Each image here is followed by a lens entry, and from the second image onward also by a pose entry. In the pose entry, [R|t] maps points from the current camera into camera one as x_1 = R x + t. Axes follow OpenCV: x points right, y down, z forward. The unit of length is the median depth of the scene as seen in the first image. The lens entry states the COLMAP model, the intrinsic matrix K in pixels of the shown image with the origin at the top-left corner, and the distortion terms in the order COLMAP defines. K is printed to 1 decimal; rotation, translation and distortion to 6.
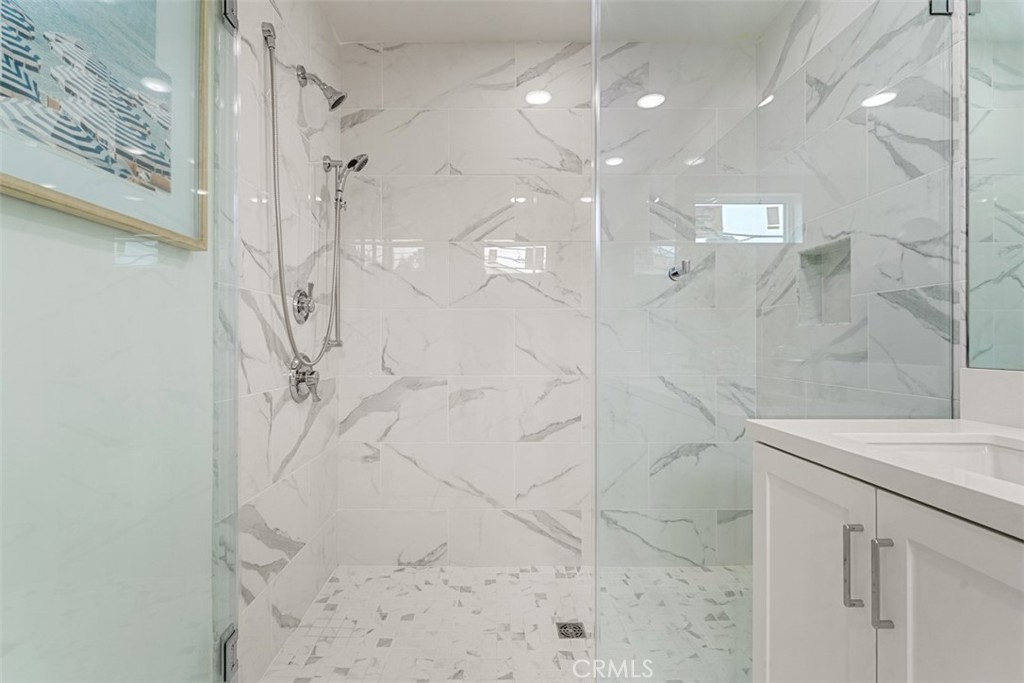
lens RADIAL K [[470.0, 0, 505.5], [0, 470.0, 340.7], [0, 0, 1]] dist [-0.000768, -0.000764]
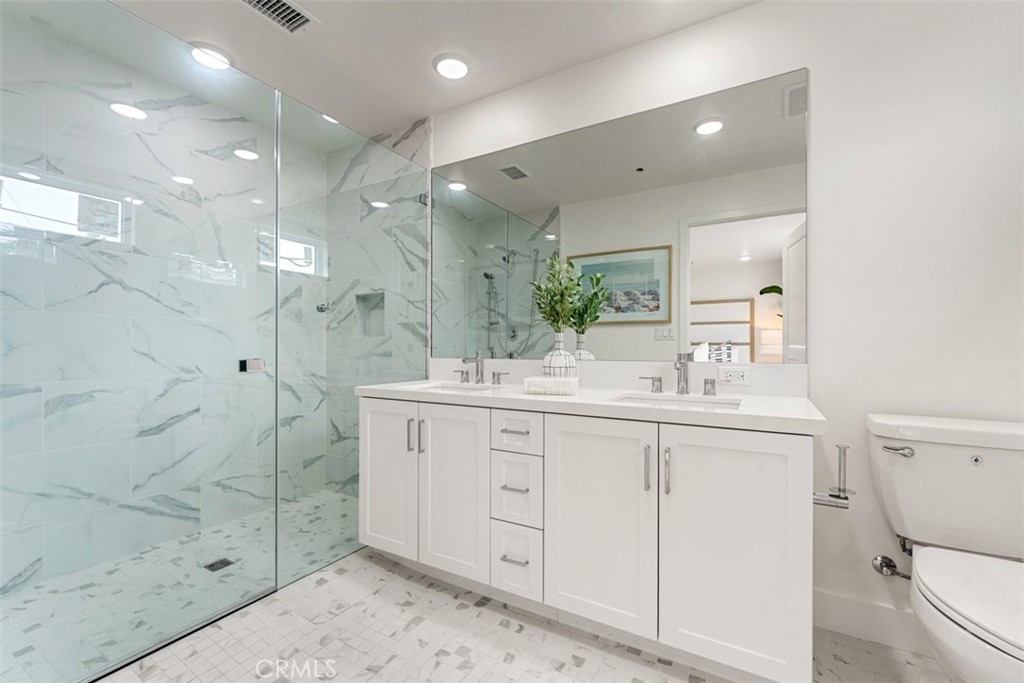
lens RADIAL K [[455.2, 0, 504.5], [0, 455.2, 342.4], [0, 0, 1]] dist [-0.002912, 0.000280]
pose [[0.517857, 0.009477, 0.855415, -0.452045], [-0.003562, 0.999954, -0.008922, -0.000005], [-0.855460, 0.001574, 0.517867, -0.289775]]
